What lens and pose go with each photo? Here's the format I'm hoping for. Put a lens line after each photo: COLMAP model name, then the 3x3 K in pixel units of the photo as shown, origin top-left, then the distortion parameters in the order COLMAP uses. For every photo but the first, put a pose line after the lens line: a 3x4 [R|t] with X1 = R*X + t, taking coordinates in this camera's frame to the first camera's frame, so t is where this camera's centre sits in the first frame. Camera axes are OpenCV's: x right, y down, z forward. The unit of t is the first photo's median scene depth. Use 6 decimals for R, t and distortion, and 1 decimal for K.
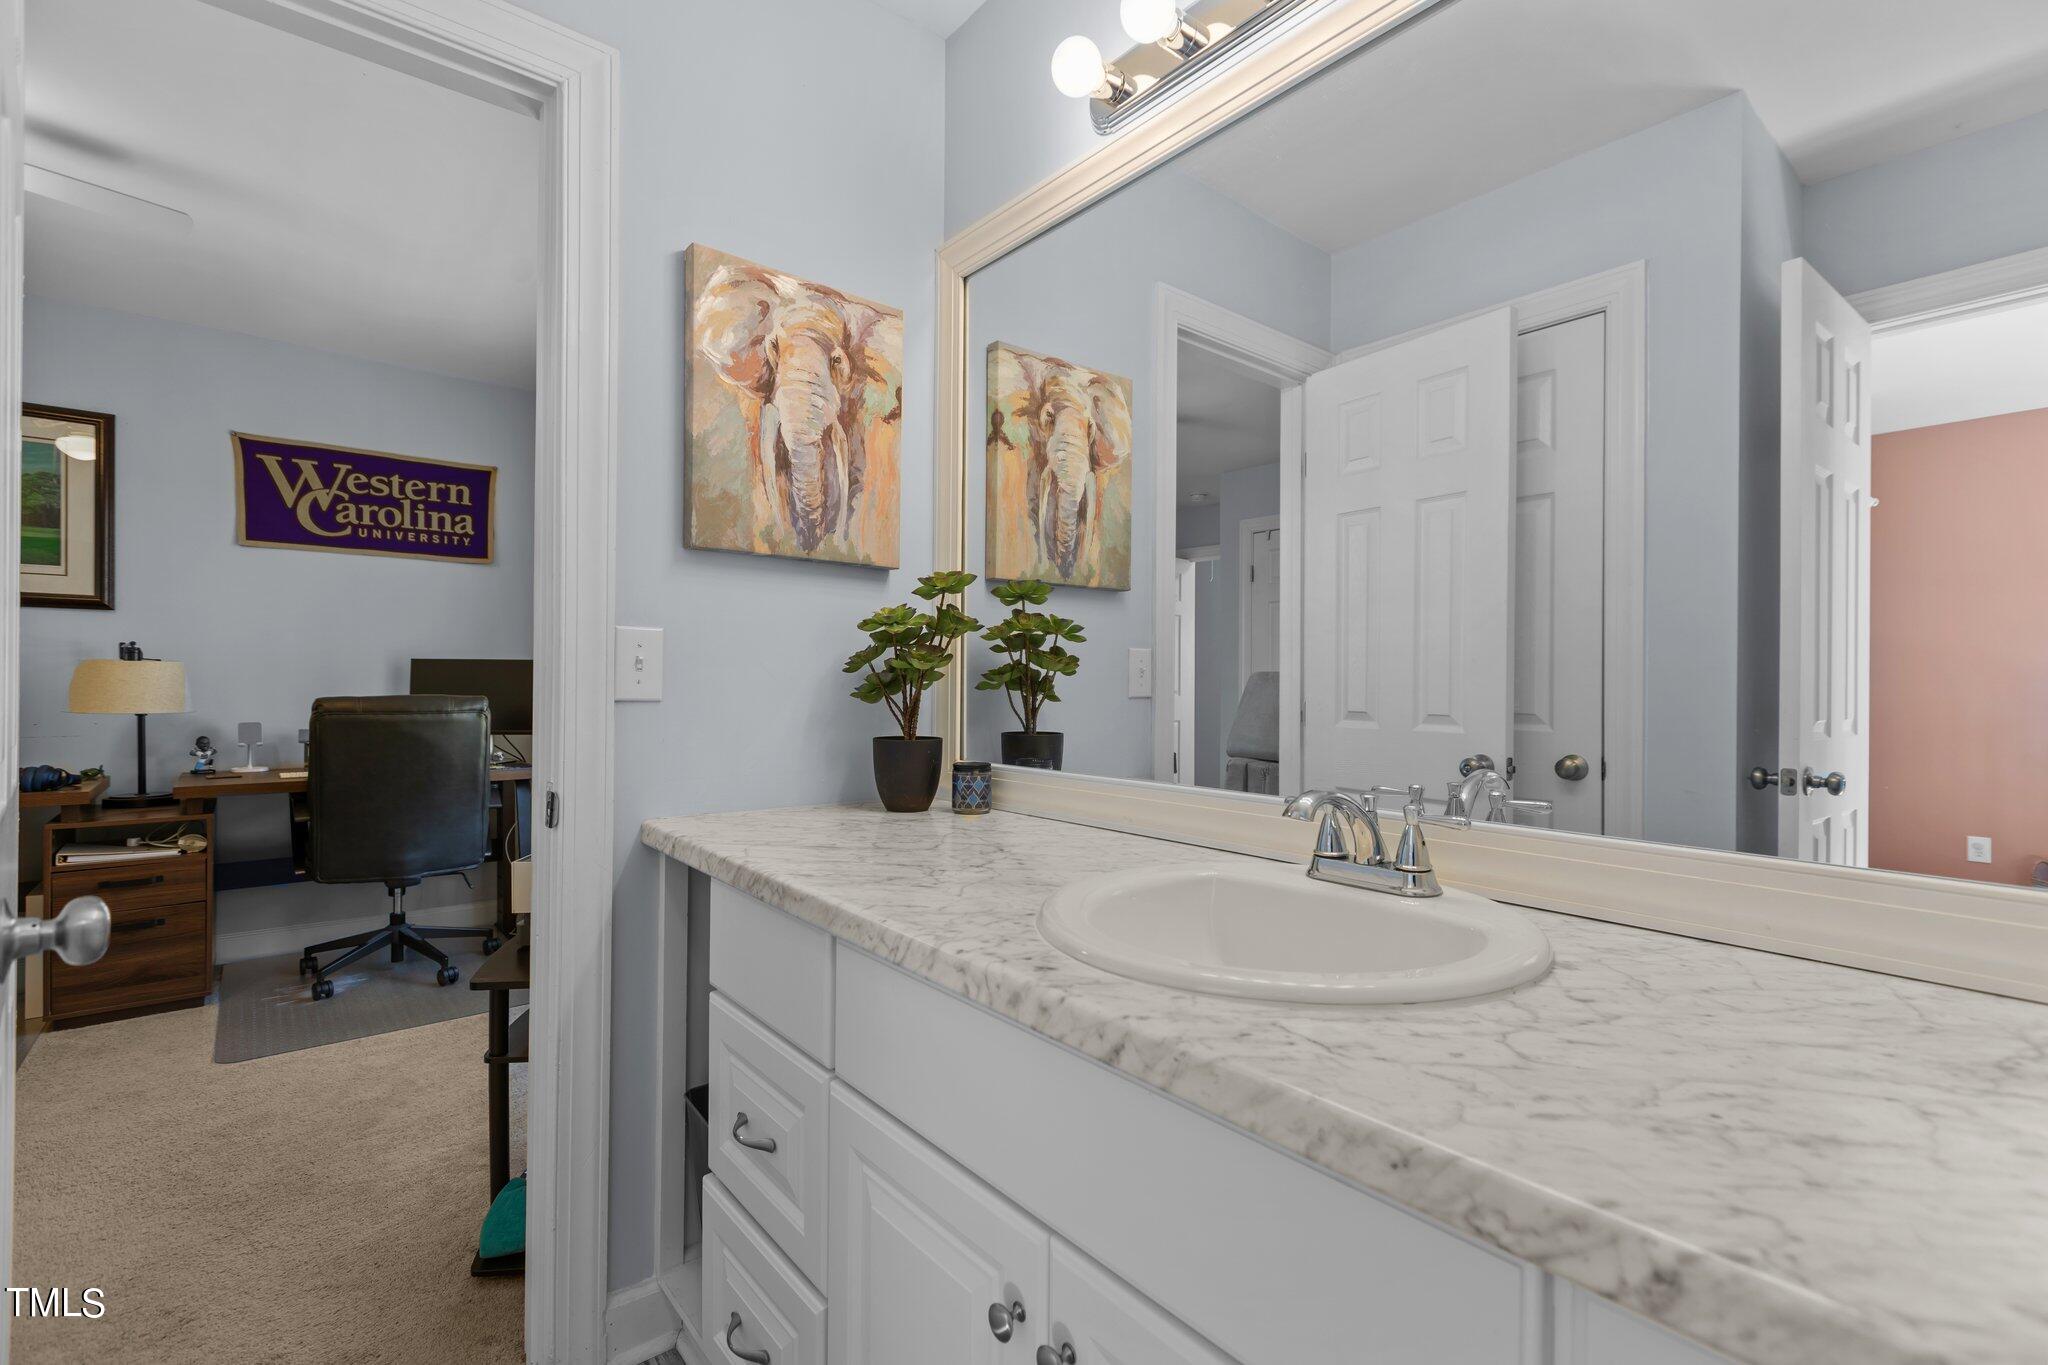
lens RADIAL K [[910.7, 0, 1045.2], [0, 910.7, 688.1], [0, 0, 1]] dist [-0.010189, 0.001729]
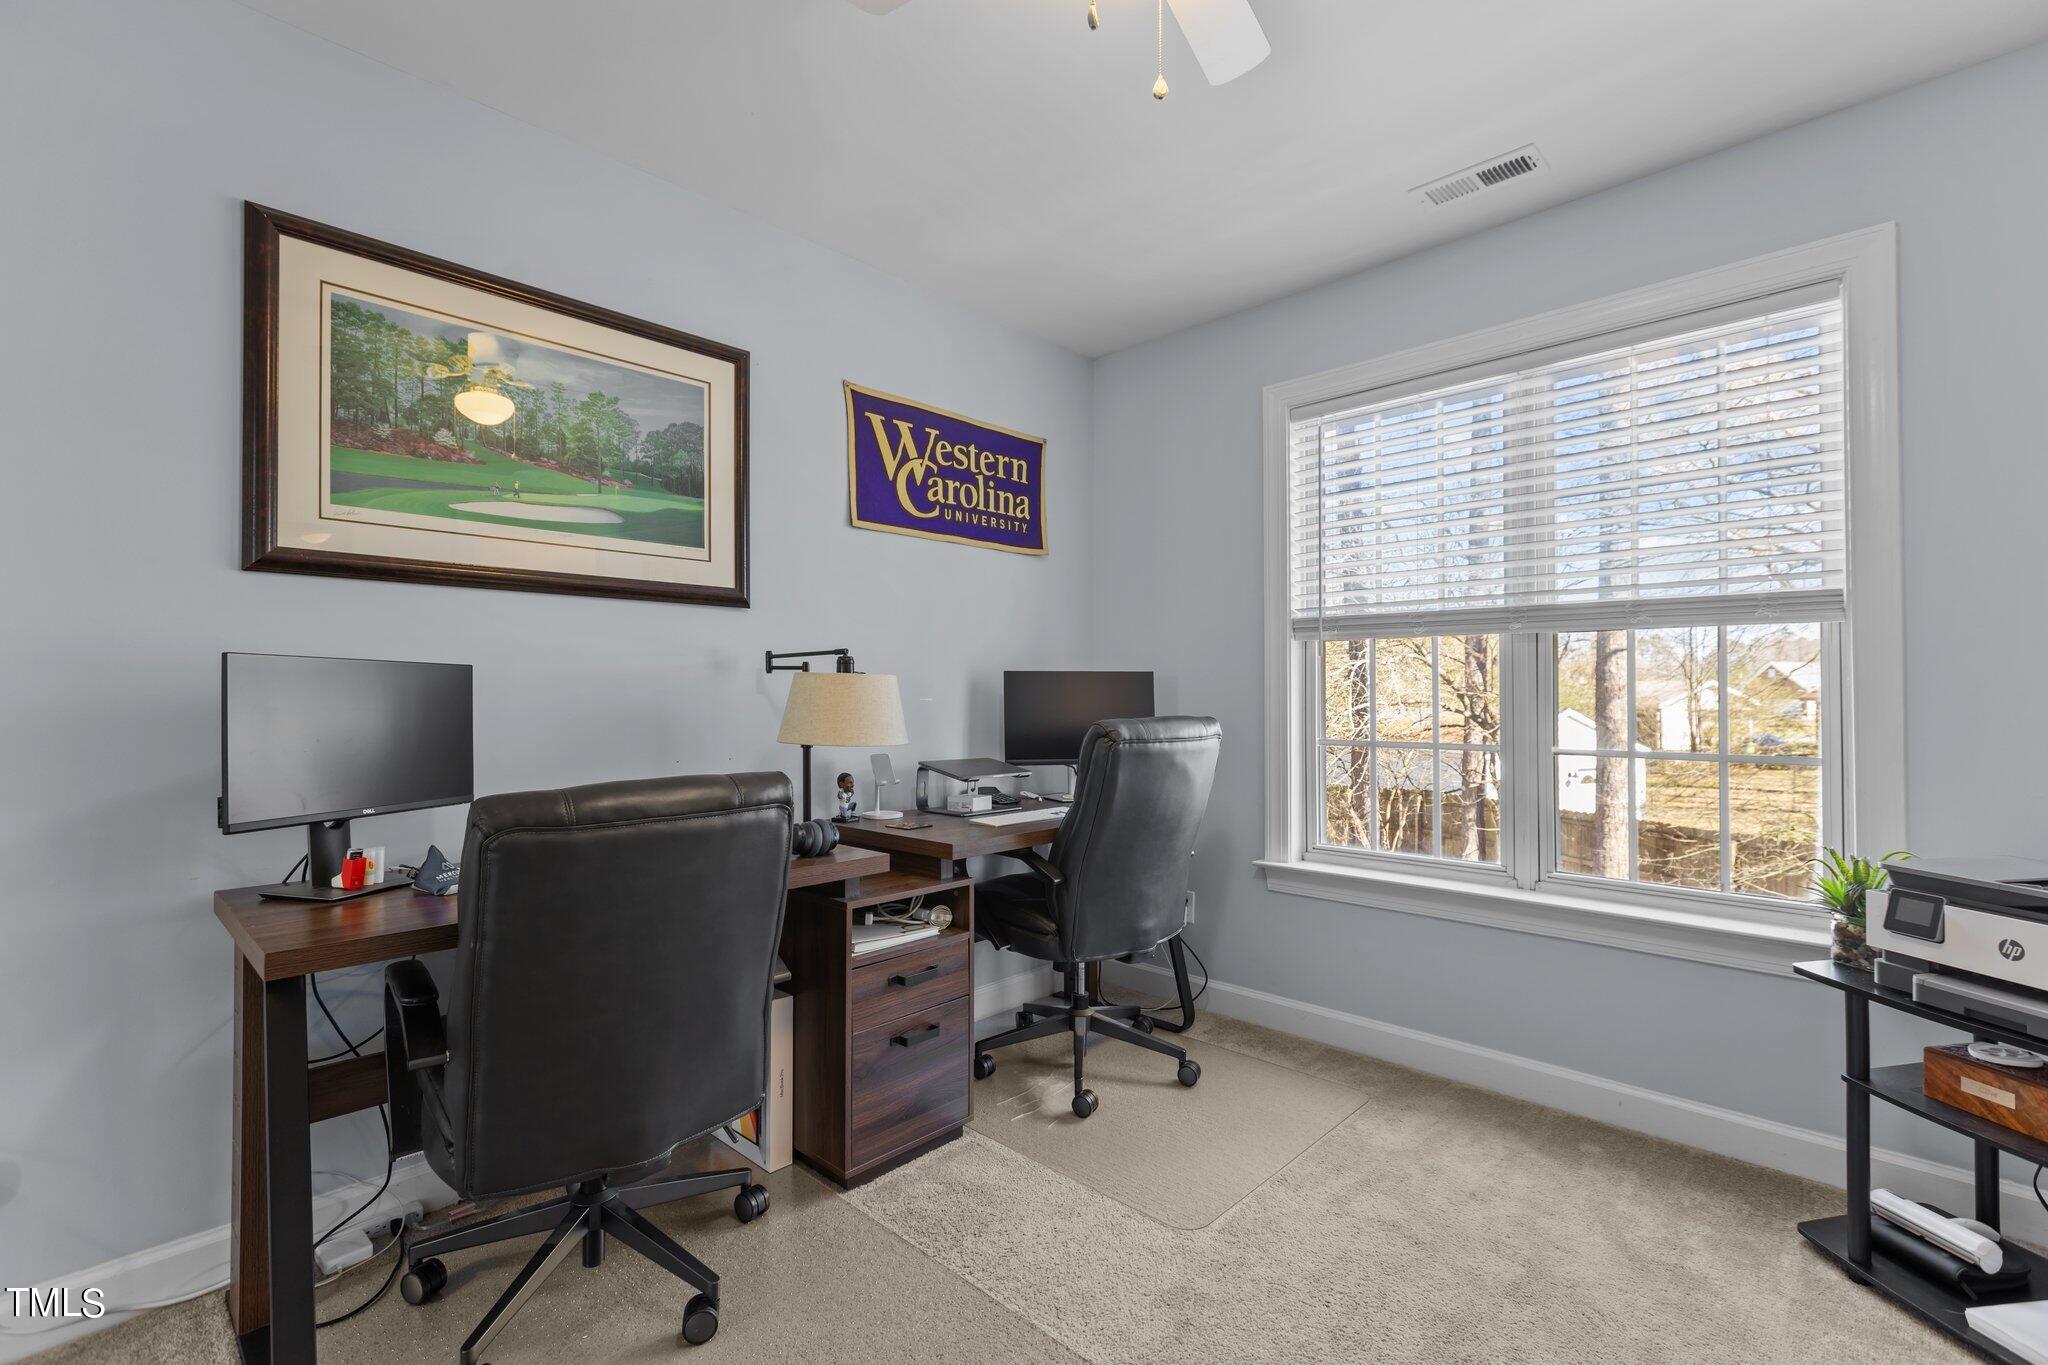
lens RADIAL K [[910.7, 0, 1021.3], [0, 910.7, 686.7], [0, 0, 1]] dist [-0.010189, 0.001729]
pose [[0.996521, -0.009114, 0.082846, -0.742366], [0.010340, 0.999843, -0.014385, -0.006344], [-0.082702, 0.015192, 0.996459, 0.189309]]
